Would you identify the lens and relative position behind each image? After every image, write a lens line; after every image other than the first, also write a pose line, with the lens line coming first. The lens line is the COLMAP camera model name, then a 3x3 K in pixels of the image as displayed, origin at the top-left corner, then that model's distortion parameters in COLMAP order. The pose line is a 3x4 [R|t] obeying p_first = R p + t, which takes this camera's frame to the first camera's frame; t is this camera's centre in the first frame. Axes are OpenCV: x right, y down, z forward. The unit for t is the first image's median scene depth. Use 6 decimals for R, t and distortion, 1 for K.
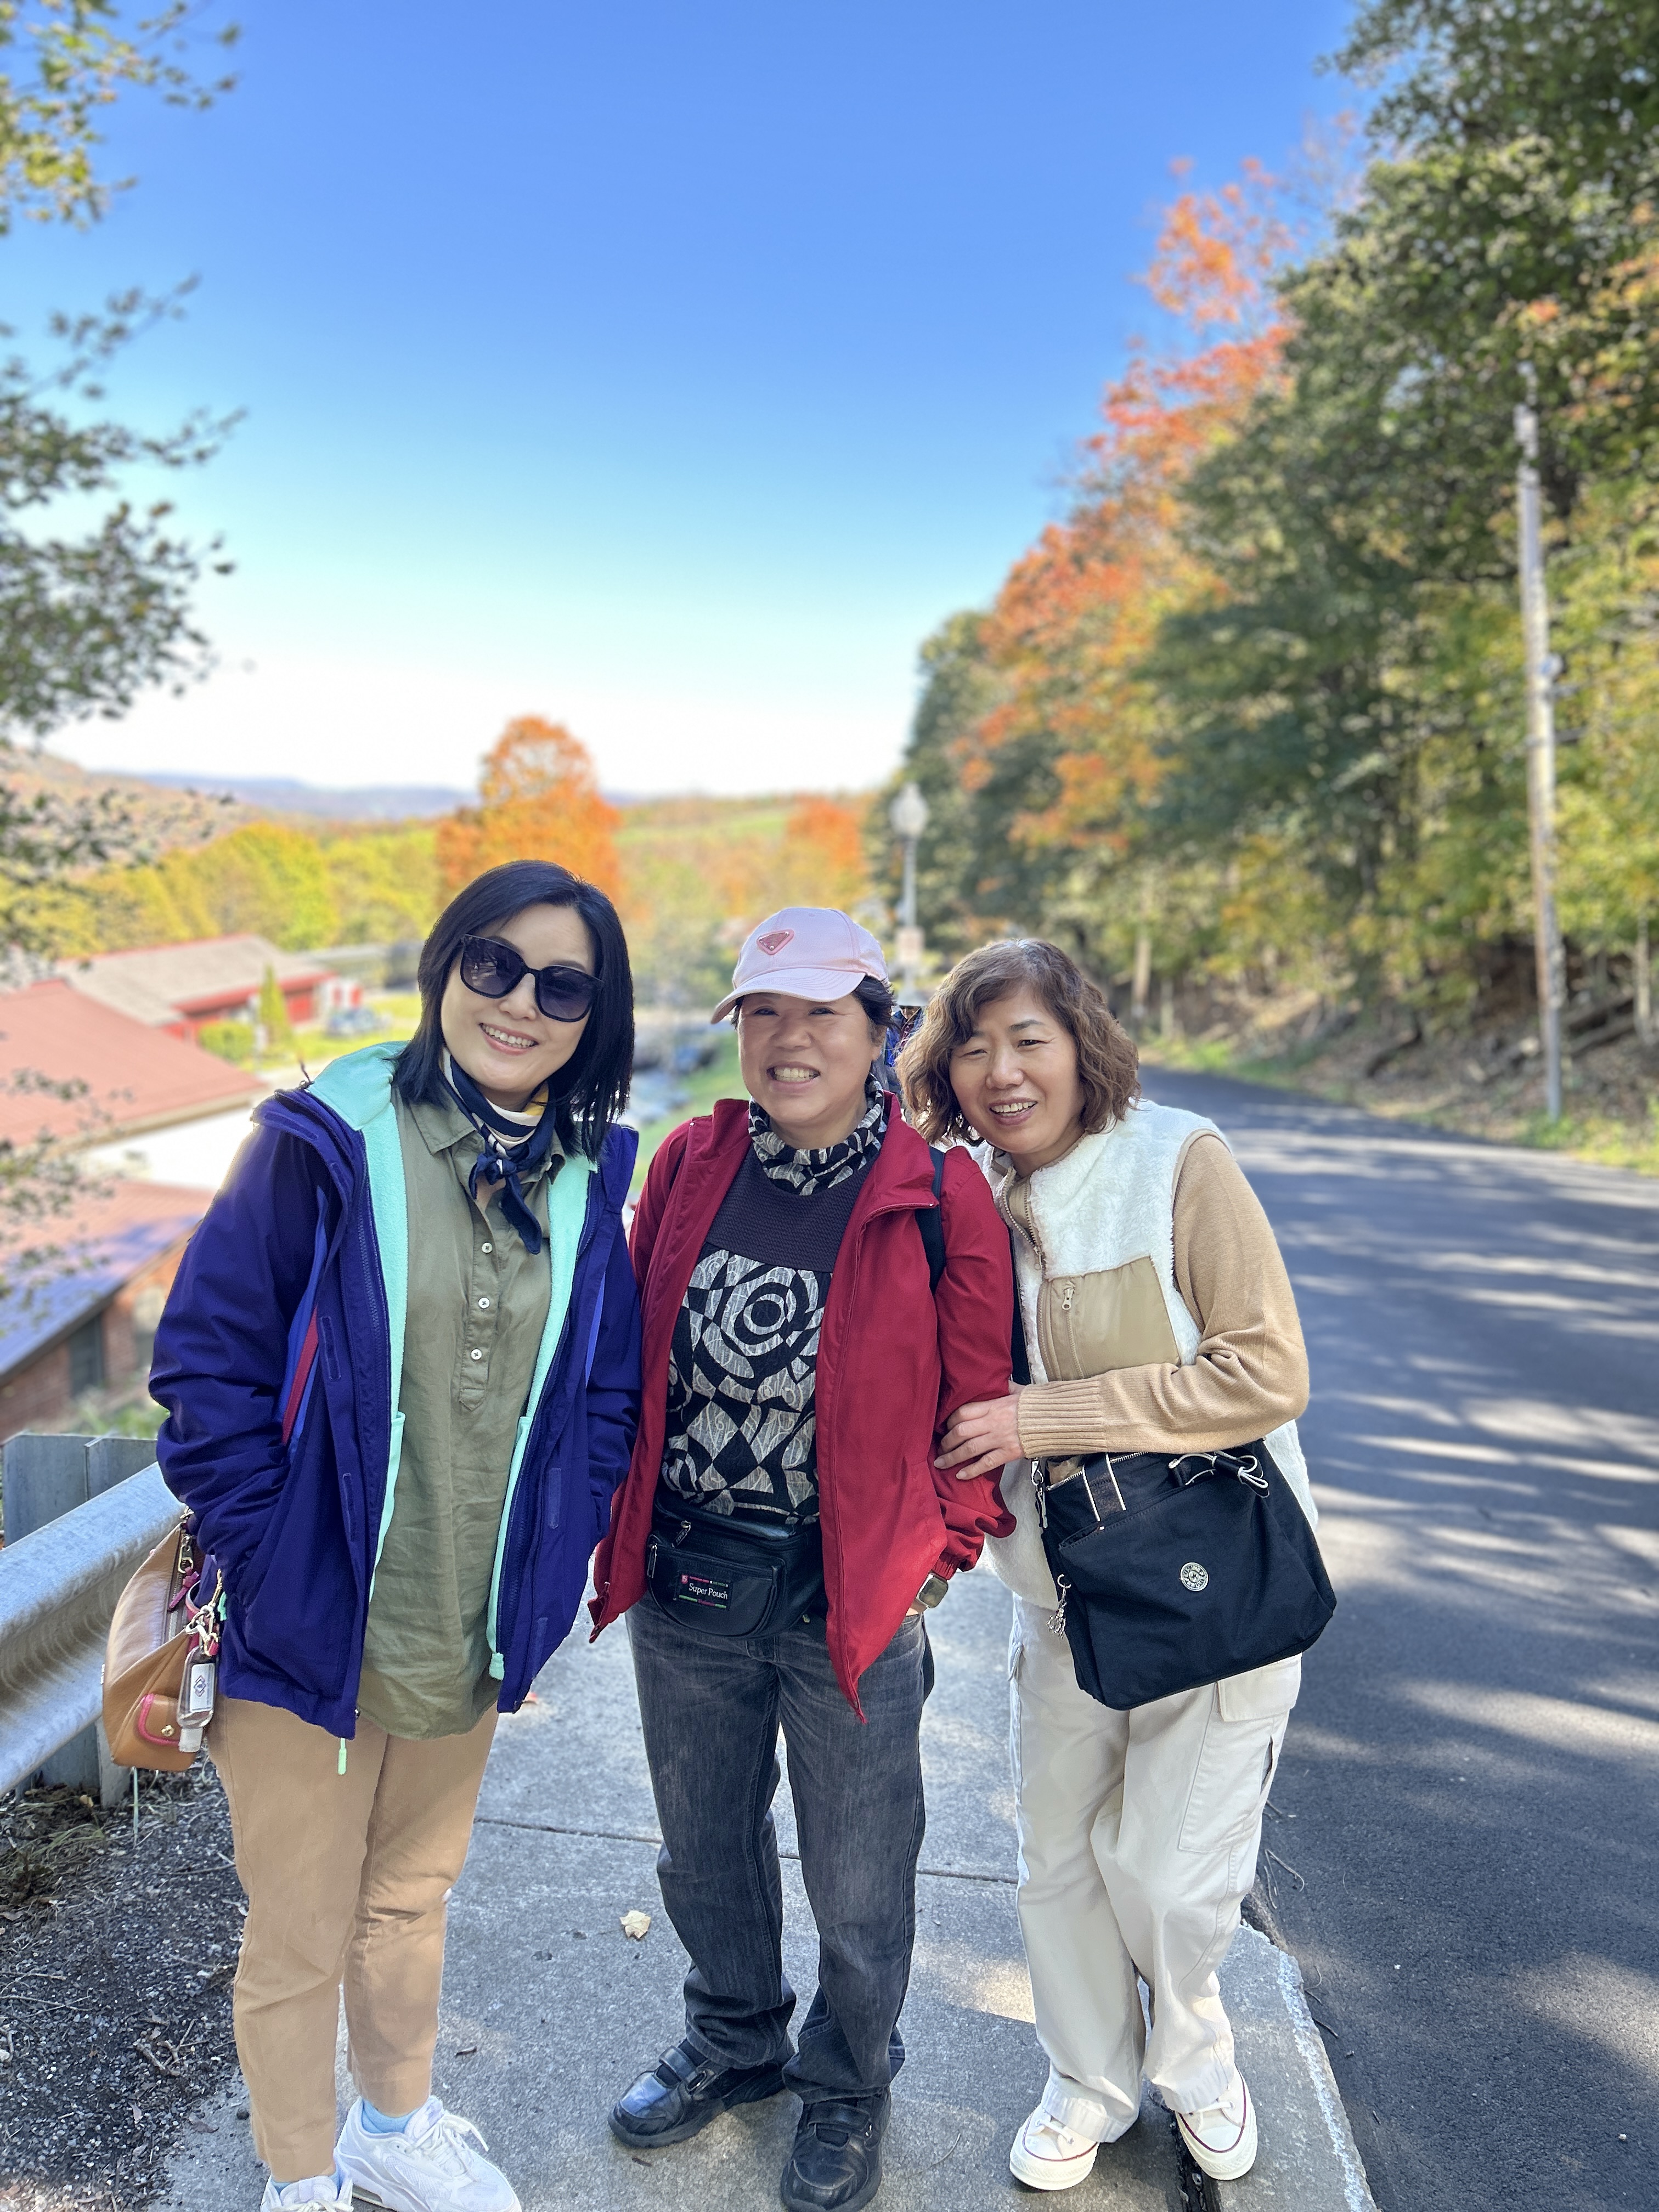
lens RADIAL K [[1648.6, 0, 821.0], [0, 1648.6, 1131.4], [0, 0, 1]] dist [0.043250, -0.048201]
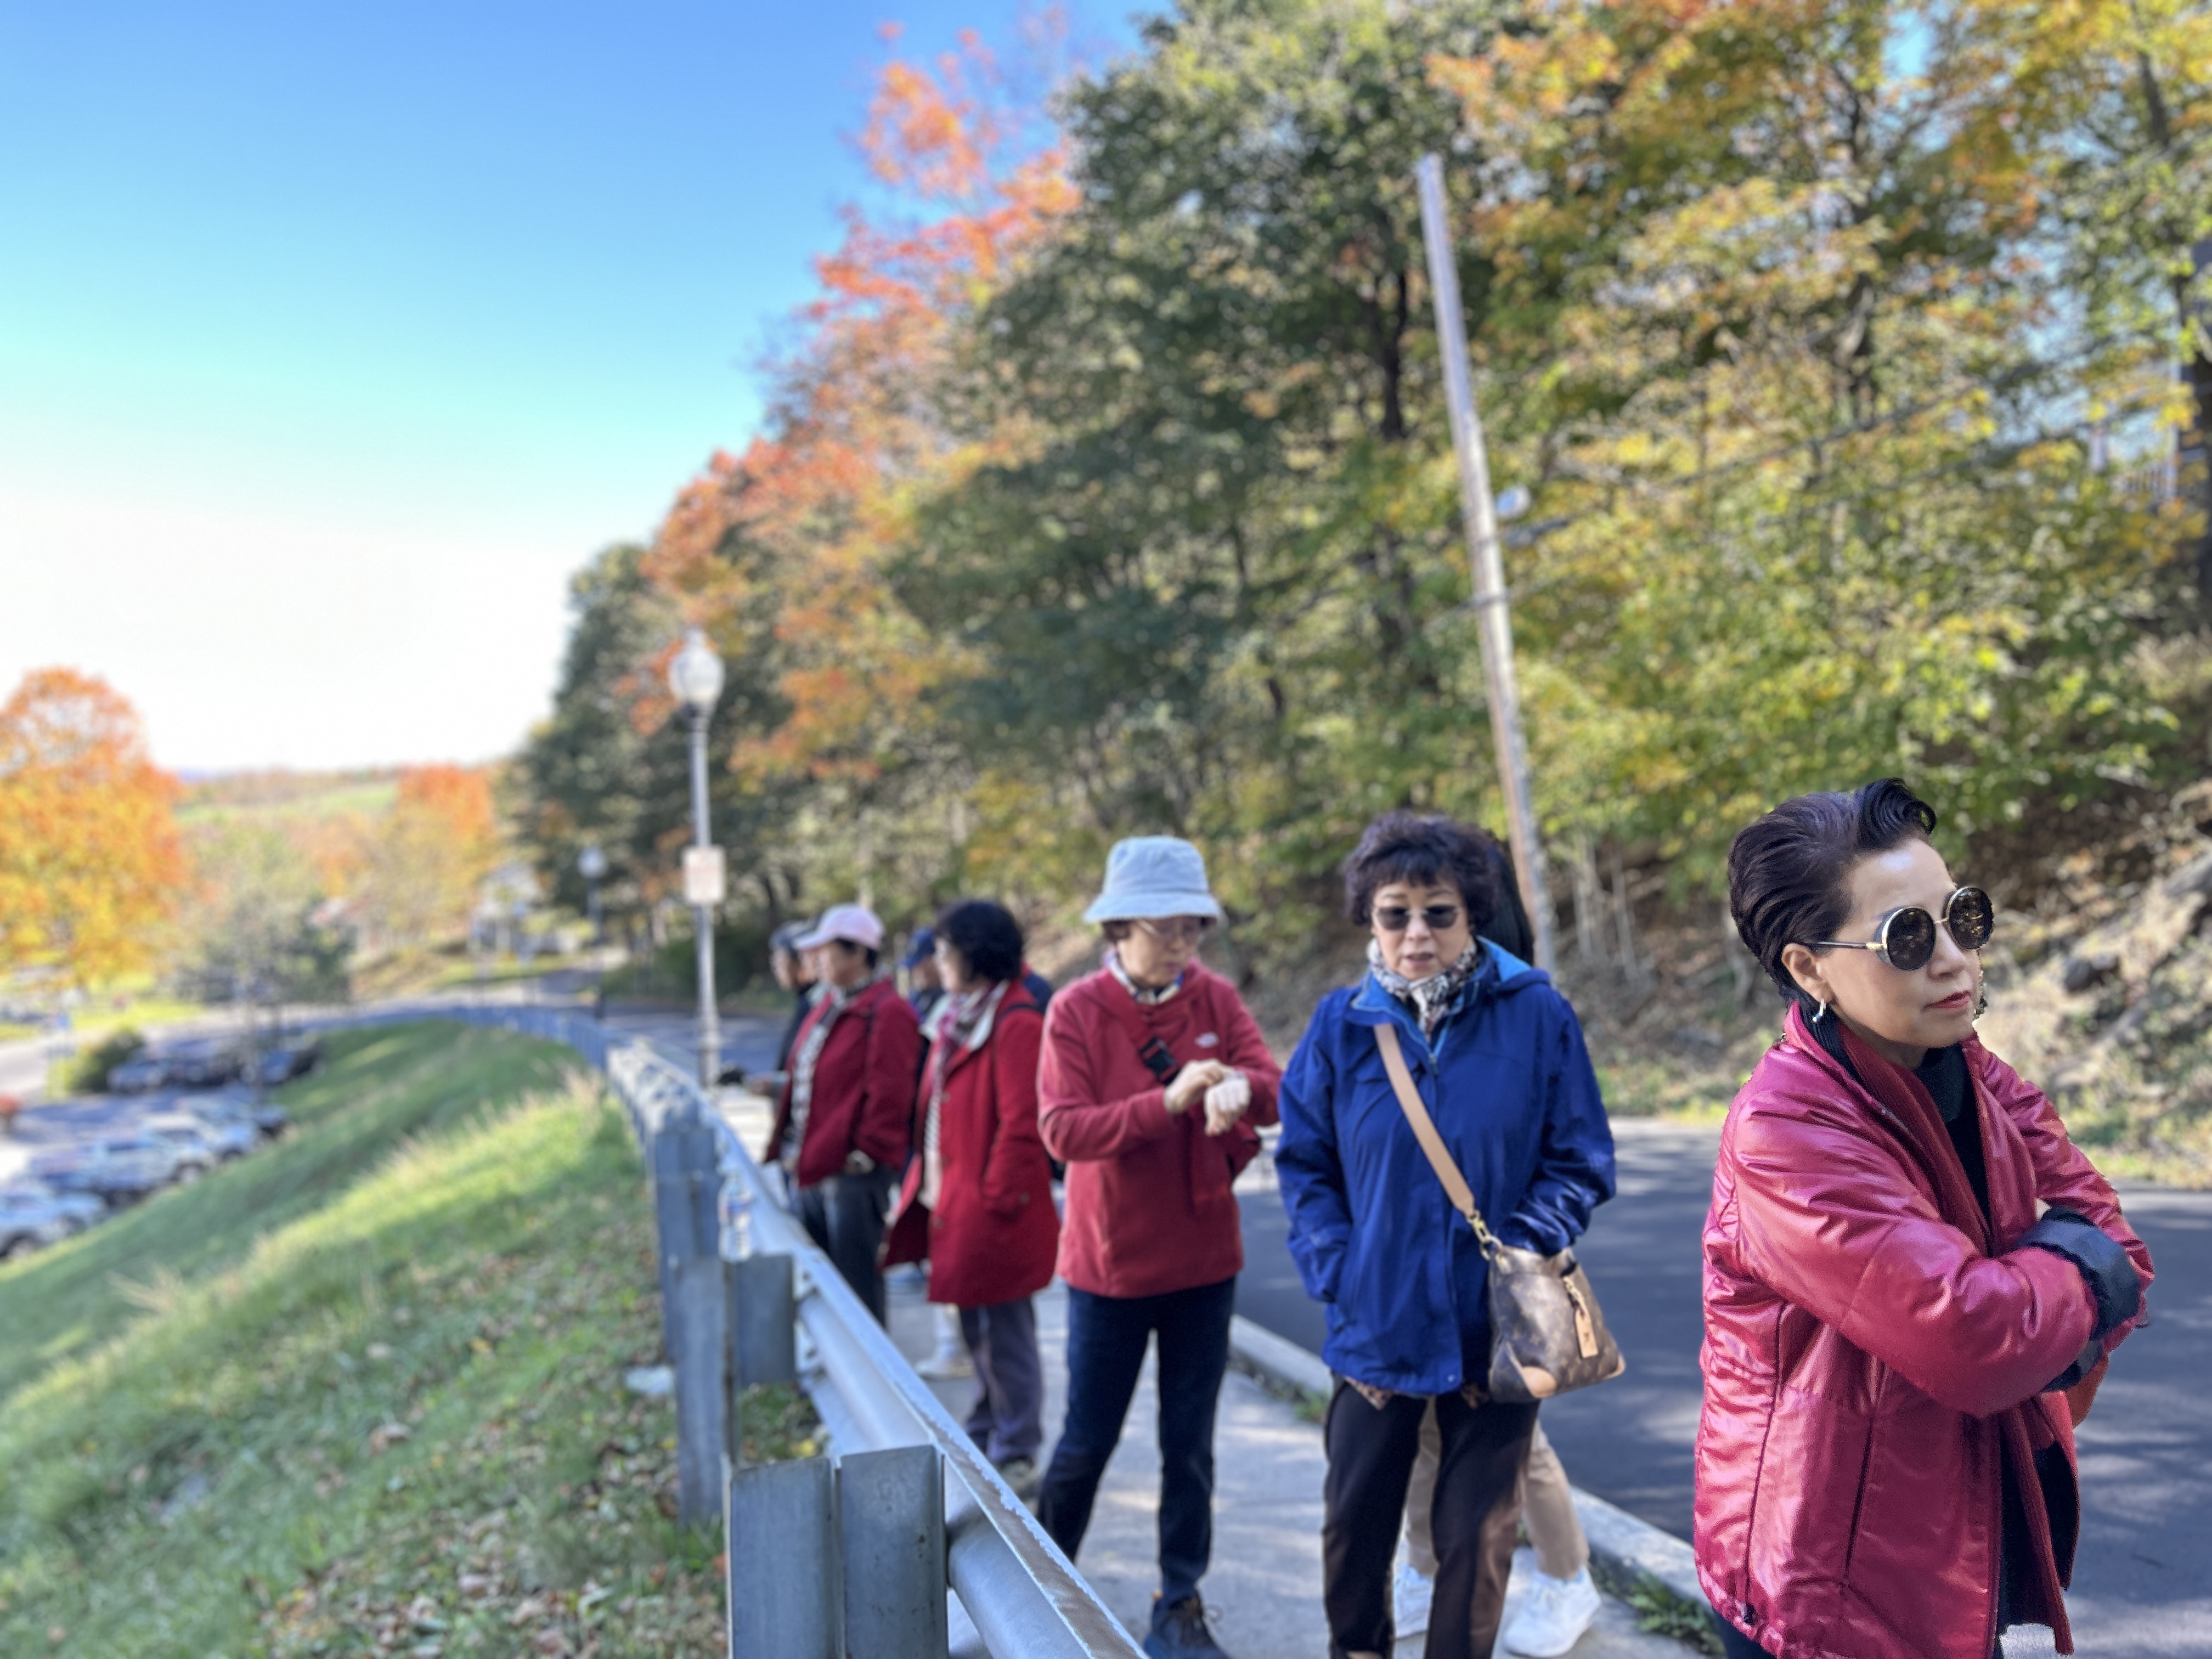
lens RADIAL K [[1648.6, 0, 1095.4], [0, 1648.6, 838.8], [0, 0, 1]] dist [0.043250, -0.048201]
pose [[0.926664, -0.025054, 0.375055, -0.036414], [0.084150, 0.986279, -0.142029, -0.015178], [-0.366351, 0.163174, 0.916058, 0.256391]]
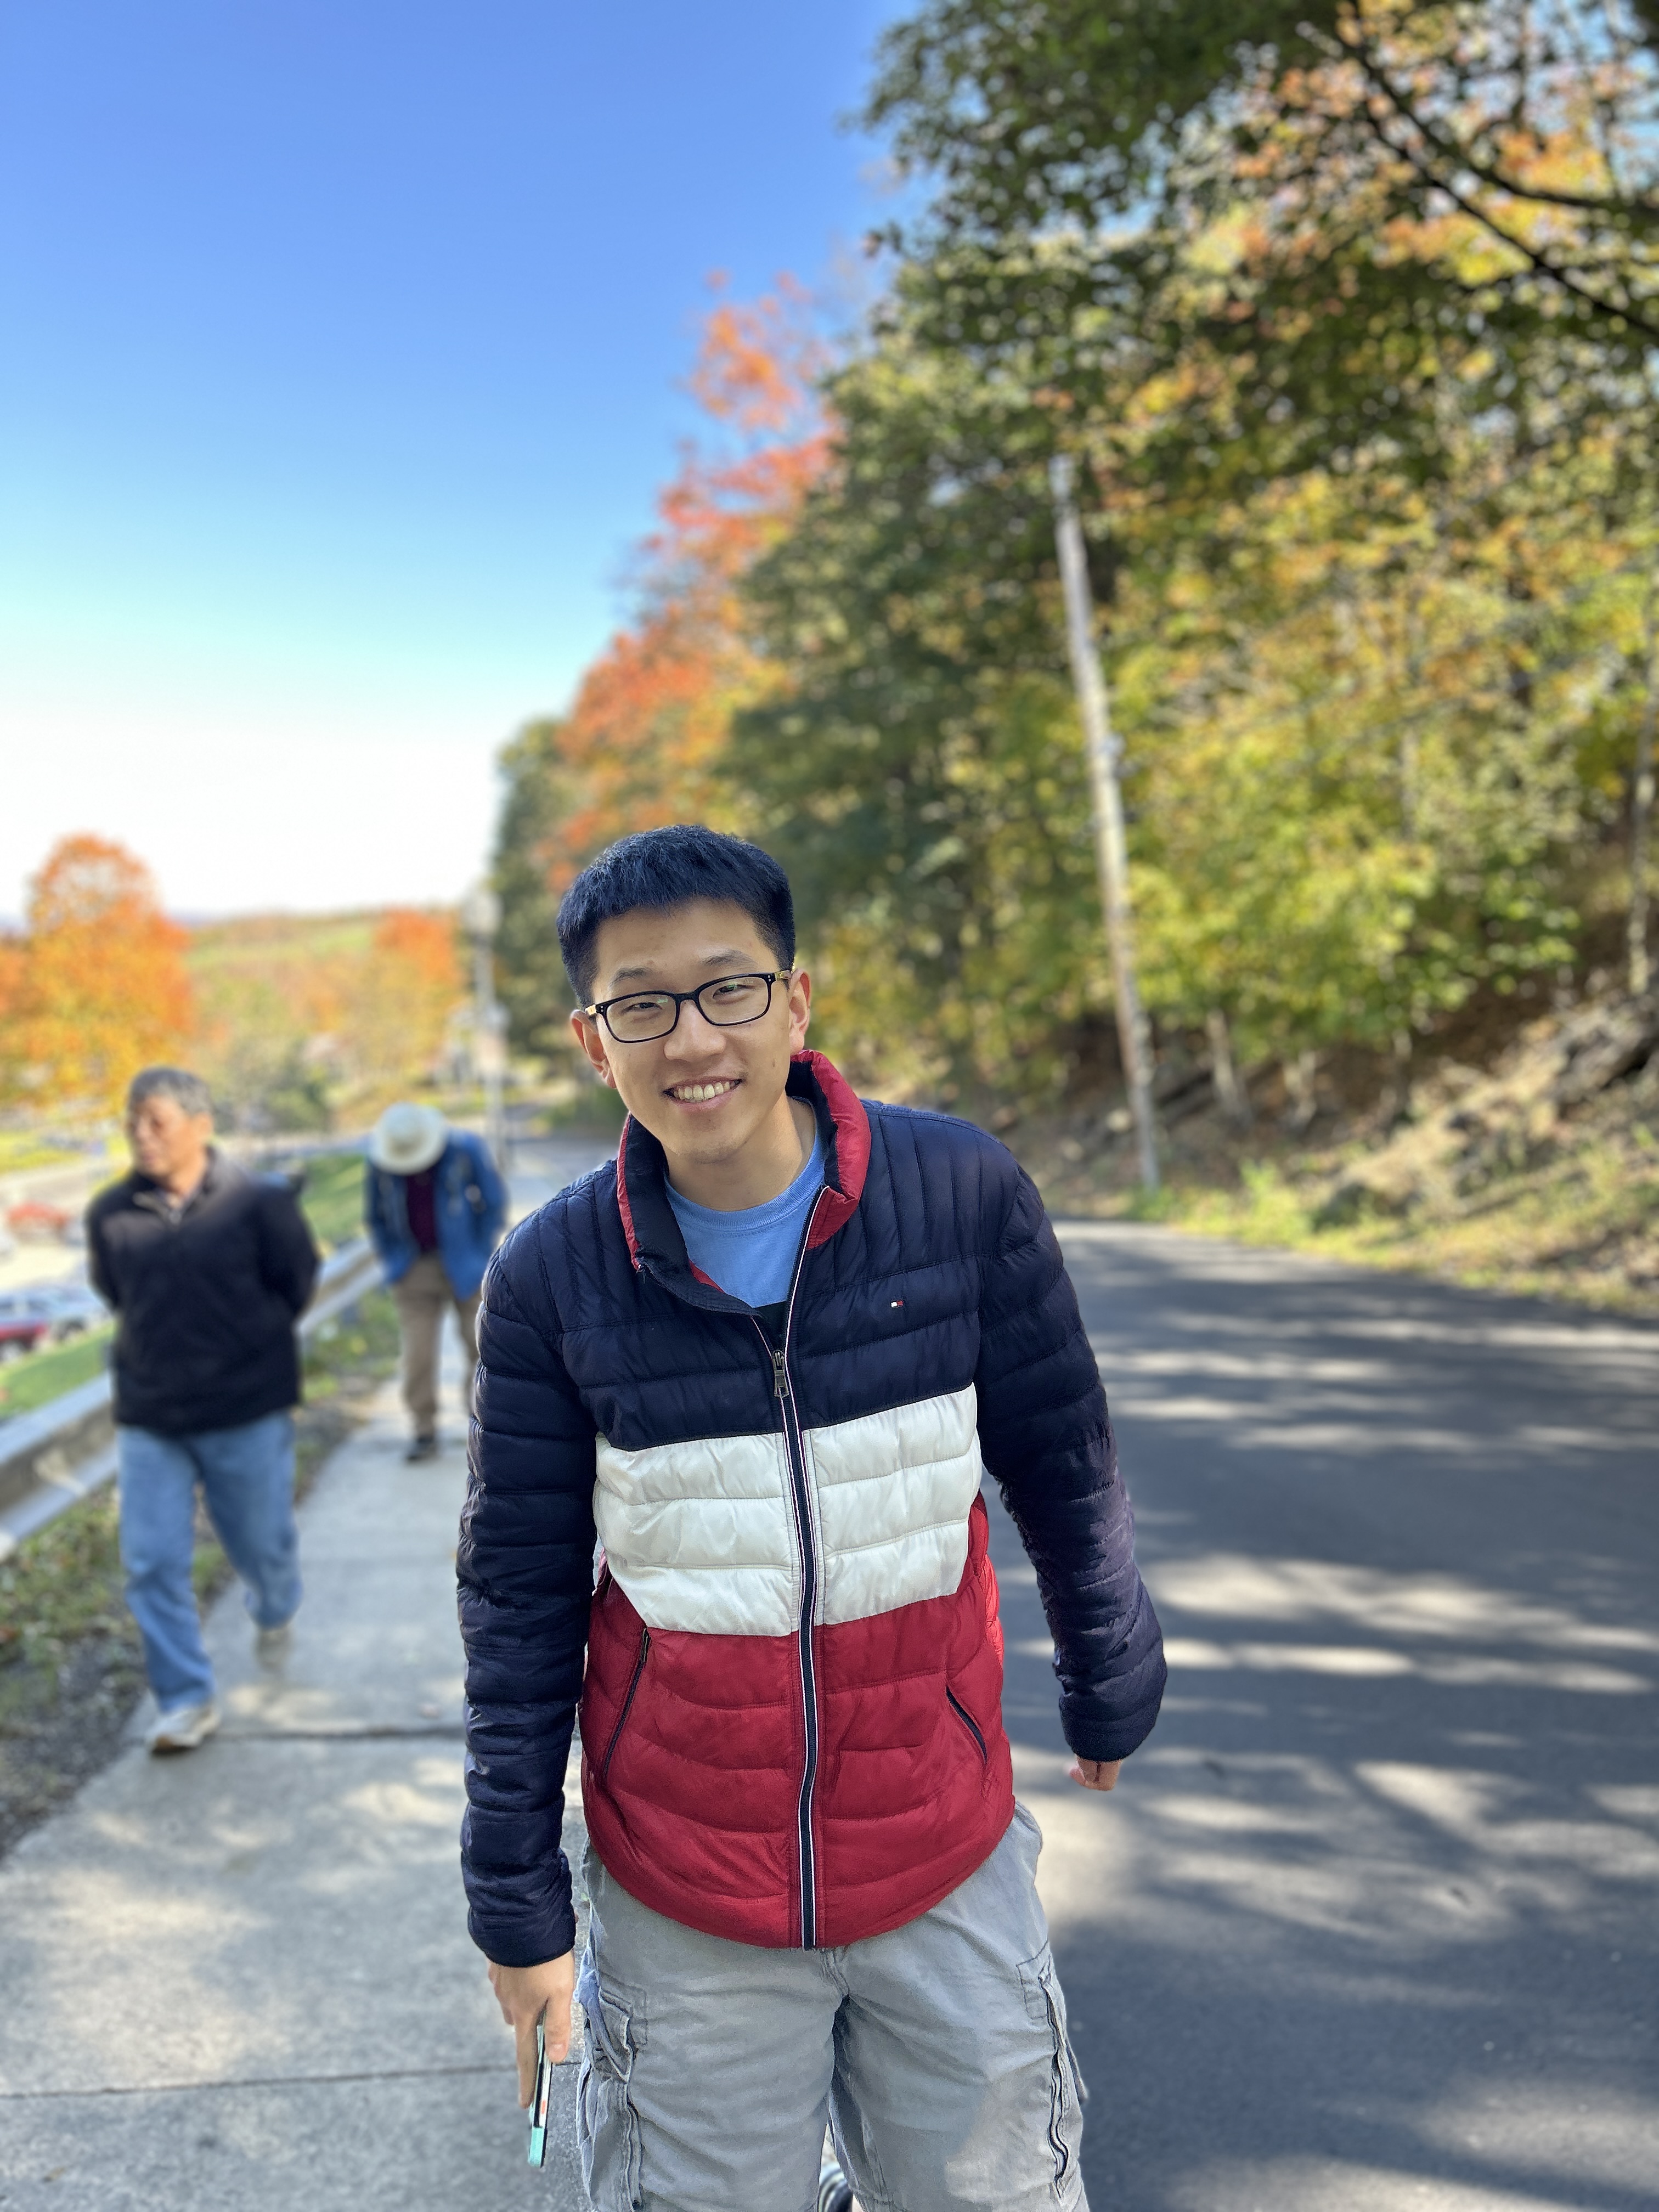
lens RADIAL K [[1648.6, 0, 821.0], [0, 1648.6, 1131.4], [0, 0, 1]] dist [0.043250, -0.048201]
pose [[0.970730, -0.063323, 0.231674, 0.012302], [0.077935, 0.995470, -0.054462, -0.003205], [-0.227176, 0.070924, 0.971268, 0.048350]]
